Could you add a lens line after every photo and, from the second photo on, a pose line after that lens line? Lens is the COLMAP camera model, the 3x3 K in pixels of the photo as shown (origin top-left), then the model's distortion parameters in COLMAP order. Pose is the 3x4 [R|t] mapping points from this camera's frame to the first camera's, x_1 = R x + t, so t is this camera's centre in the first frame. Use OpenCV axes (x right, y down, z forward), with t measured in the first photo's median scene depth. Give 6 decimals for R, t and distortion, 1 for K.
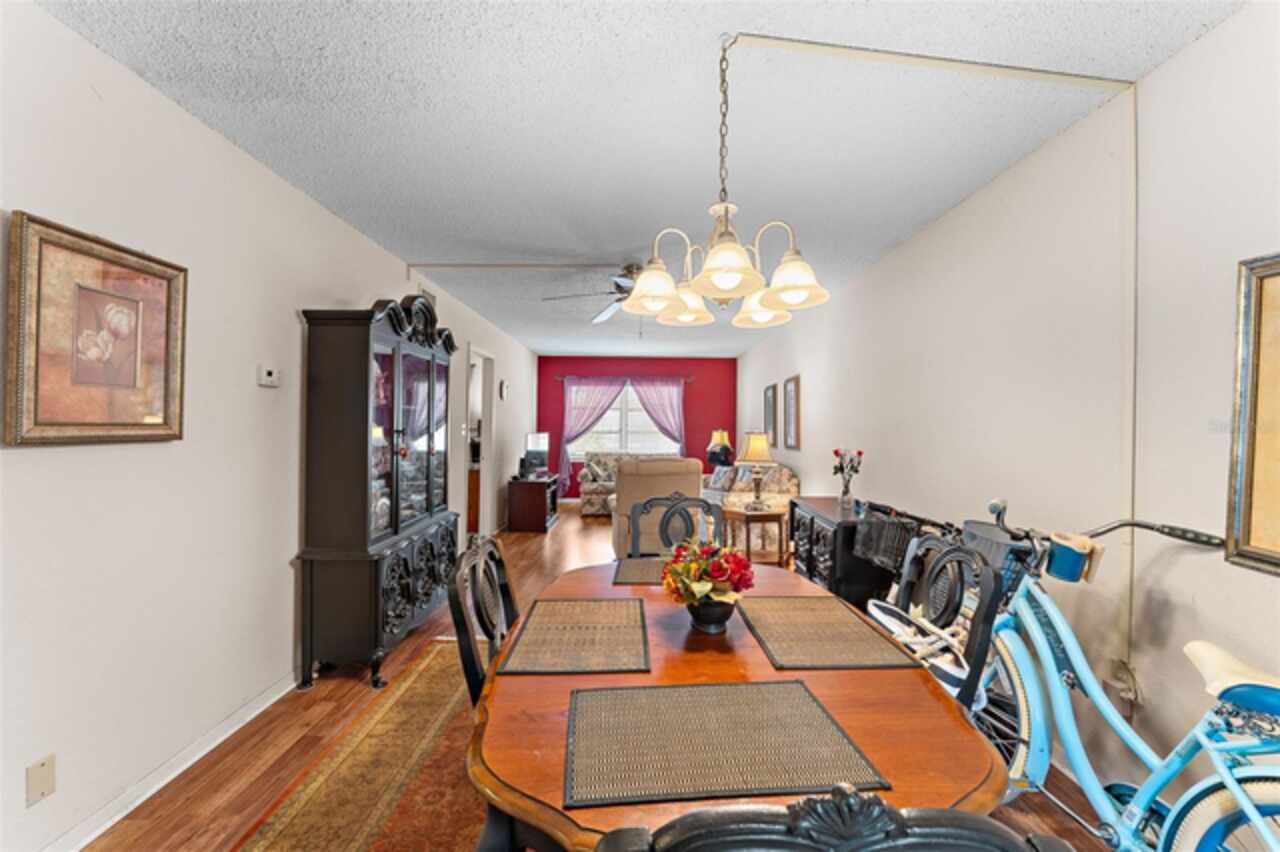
lens RADIAL K [[522.9, 0, 636.8], [0, 522.9, 419.9], [0, 0, 1]] dist [-0.003556, -0.000185]
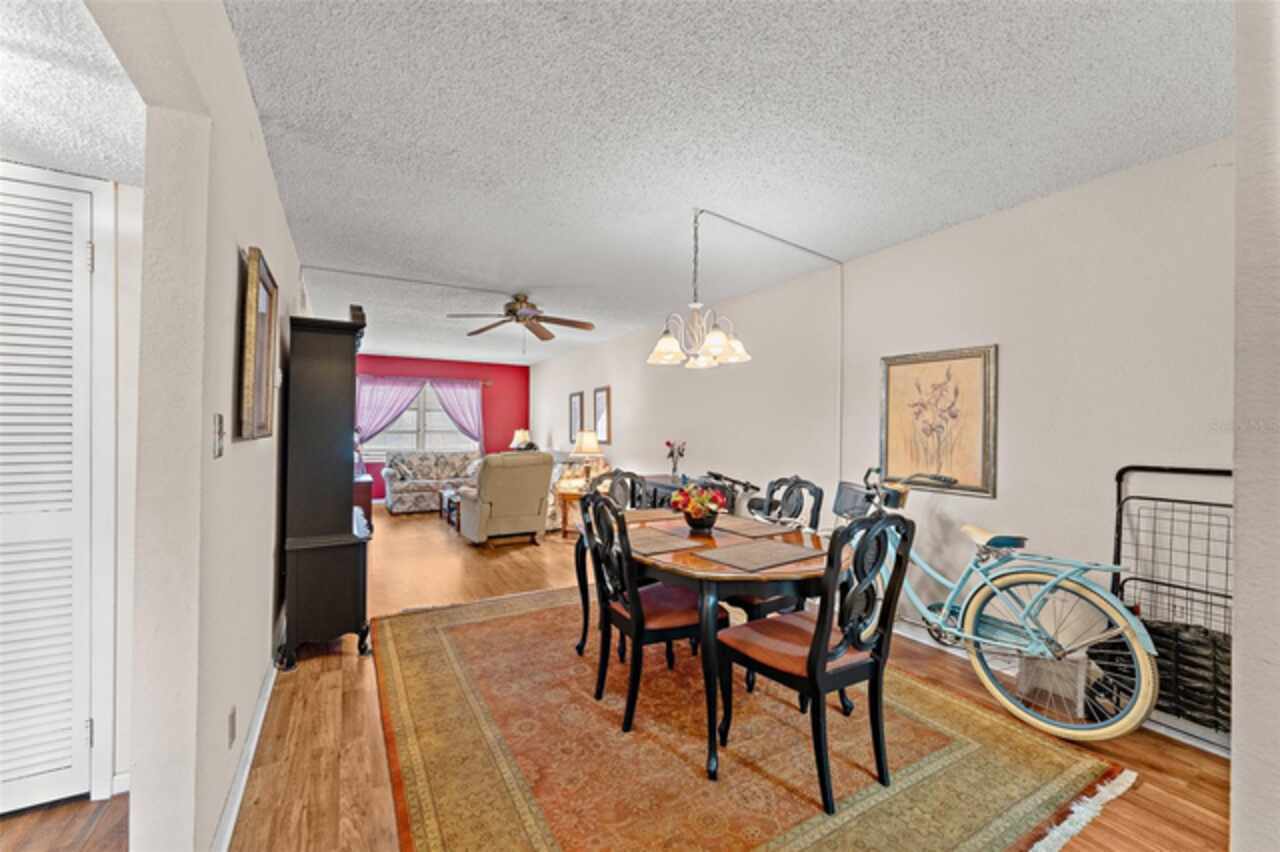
lens RADIAL K [[507.3, 0, 640.0], [0, 507.3, 426.0], [0, 0, 1]] dist [-0.001182, -0.000087]
pose [[0.865395, -0.002148, 0.501086, -0.172396], [-0.004270, 0.999923, 0.011661, -0.001306], [-0.501072, -0.012231, 0.865319, -0.083455]]
